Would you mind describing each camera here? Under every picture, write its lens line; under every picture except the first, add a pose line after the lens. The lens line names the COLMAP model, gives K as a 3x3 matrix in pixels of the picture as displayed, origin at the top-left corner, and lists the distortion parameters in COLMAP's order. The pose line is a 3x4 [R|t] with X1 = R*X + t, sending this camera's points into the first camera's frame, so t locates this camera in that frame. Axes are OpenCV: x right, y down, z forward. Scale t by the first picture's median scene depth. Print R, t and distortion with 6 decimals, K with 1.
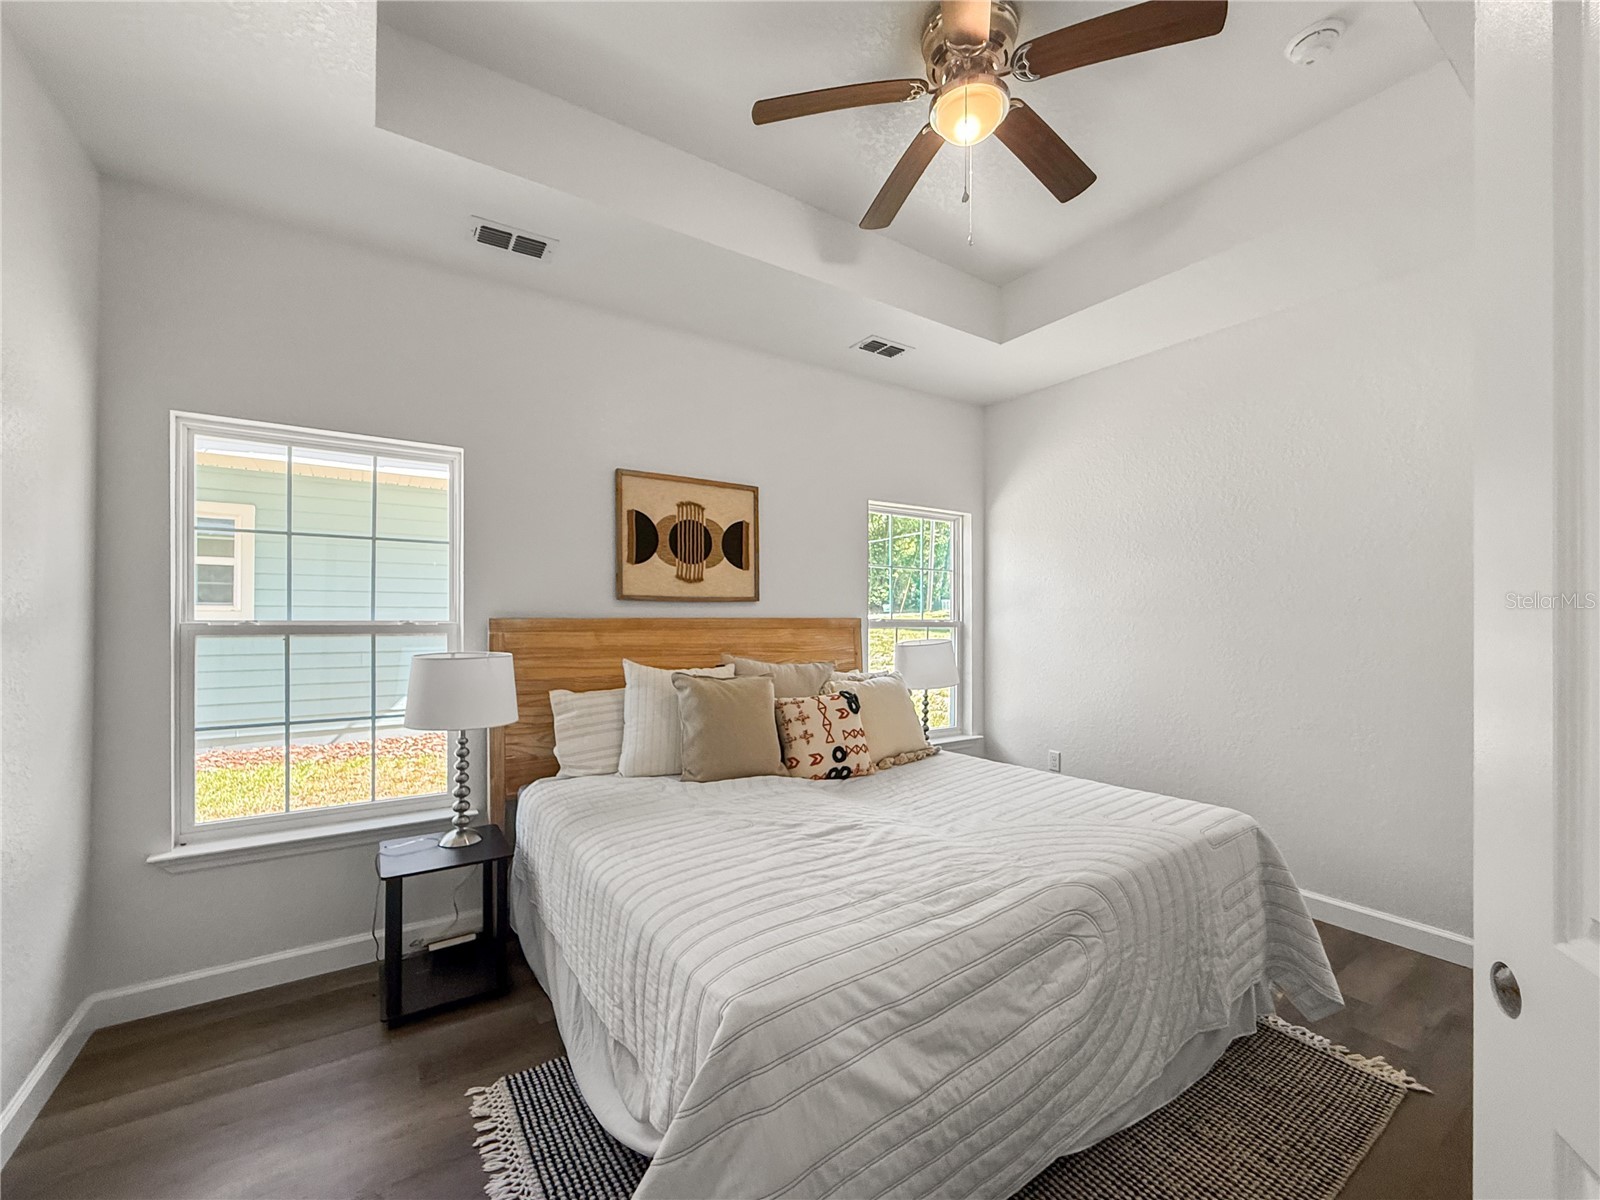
lens RADIAL K [[656.5, 0, 815.0], [0, 656.5, 612.4], [0, 0, 1]] dist [-0.000769, -0.000193]
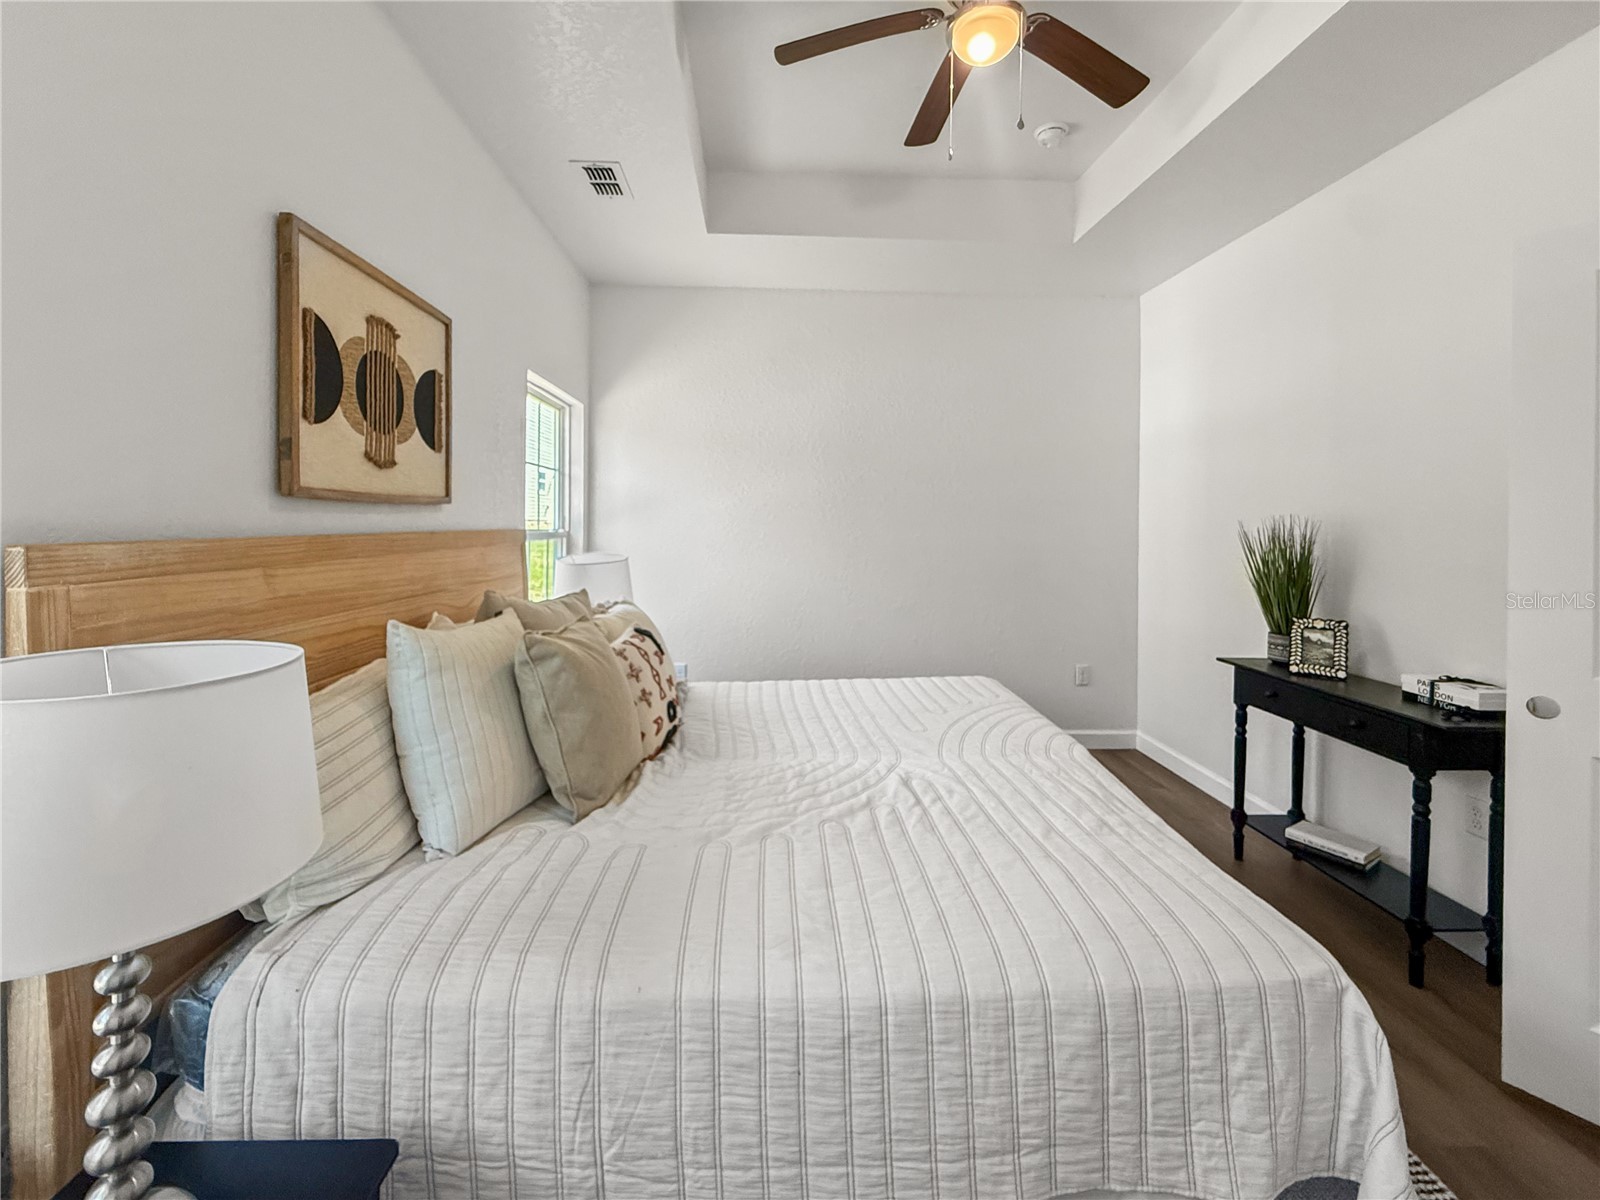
lens RADIAL K [[656.5, 0, 811.7], [0, 656.5, 523.7], [0, 0, 1]] dist [-0.000769, -0.000193]
pose [[0.536250, 0.001369, 0.844058, -0.486994], [-0.013733, 0.999880, 0.007103, -0.008051], [-0.843948, -0.015400, 0.536205, 0.431348]]
